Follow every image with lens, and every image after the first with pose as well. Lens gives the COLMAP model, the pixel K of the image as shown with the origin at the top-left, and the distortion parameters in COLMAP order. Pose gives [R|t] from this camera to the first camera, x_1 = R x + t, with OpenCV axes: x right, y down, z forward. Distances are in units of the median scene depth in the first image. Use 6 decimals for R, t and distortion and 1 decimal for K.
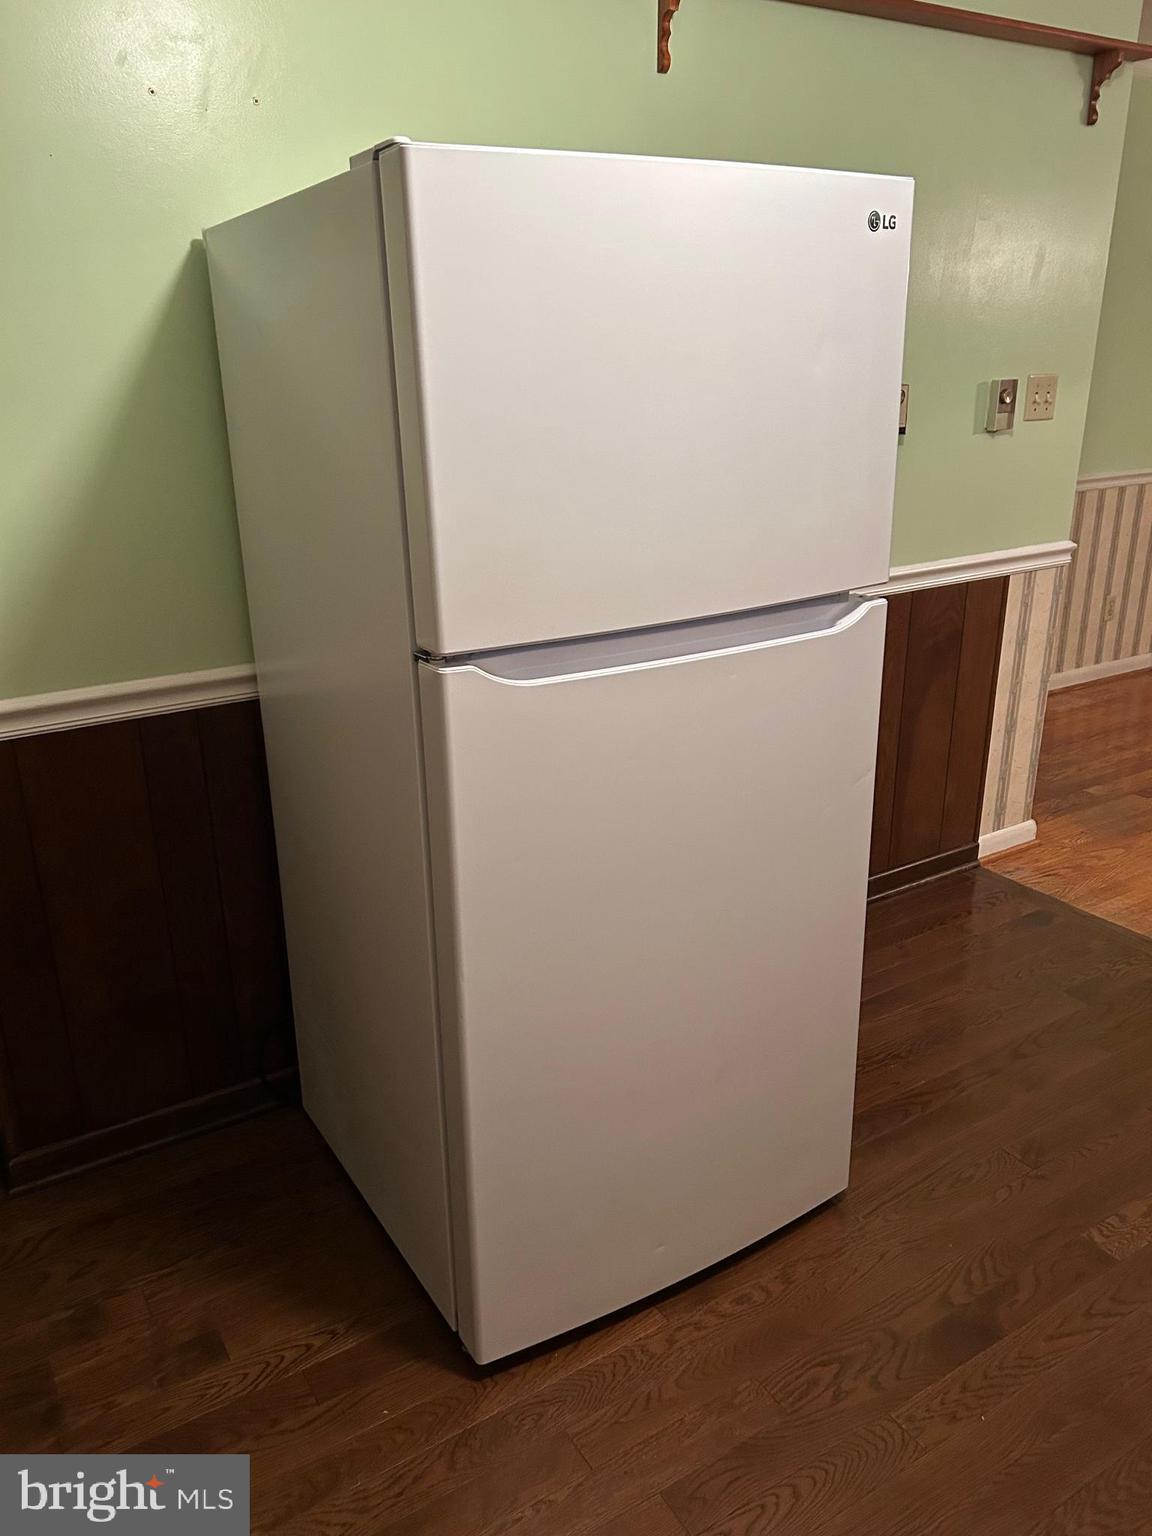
lens RADIAL K [[1135.3, 0, 549.2], [0, 1135.3, 783.4], [0, 0, 1]] dist [-0.002715, -0.007174]
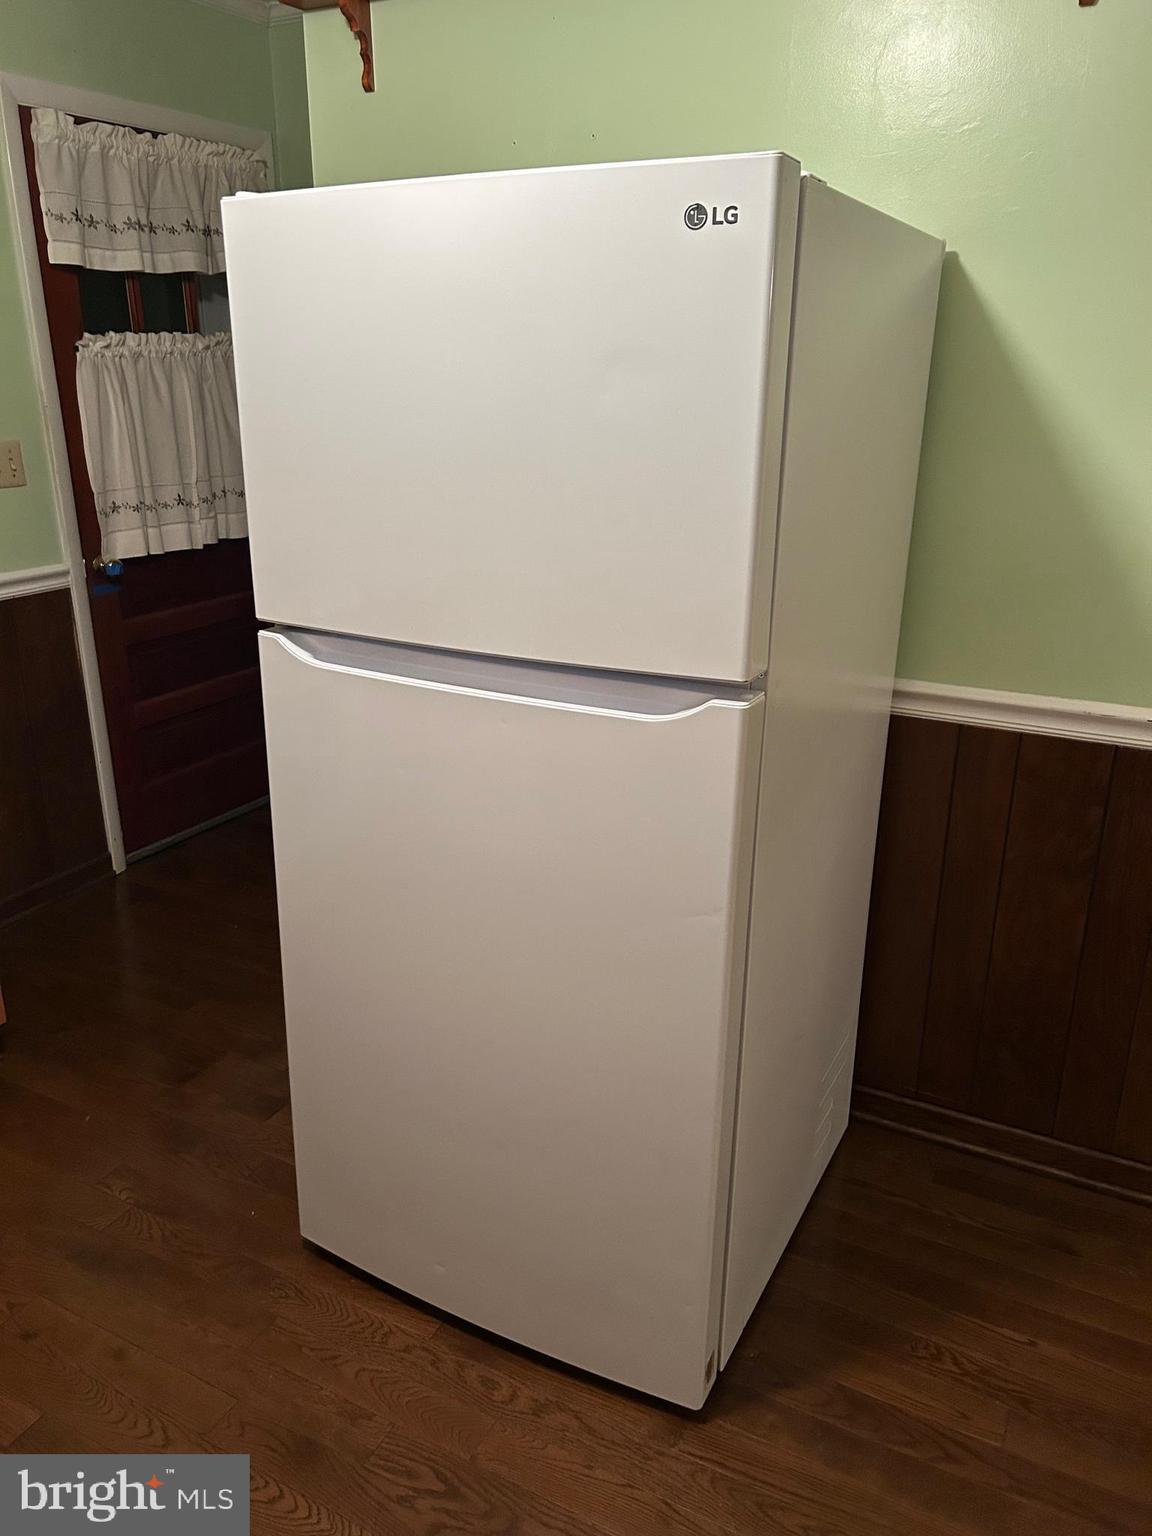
lens RADIAL K [[1135.3, 0, 582.1], [0, 1135.3, 789.3], [0, 0, 1]] dist [-0.002715, -0.007174]
pose [[0.521167, 0.324222, -0.789471, 0.867047], [-0.316667, 0.932460, 0.173898, -0.208617], [0.792532, 0.159370, 0.588638, 0.472090]]
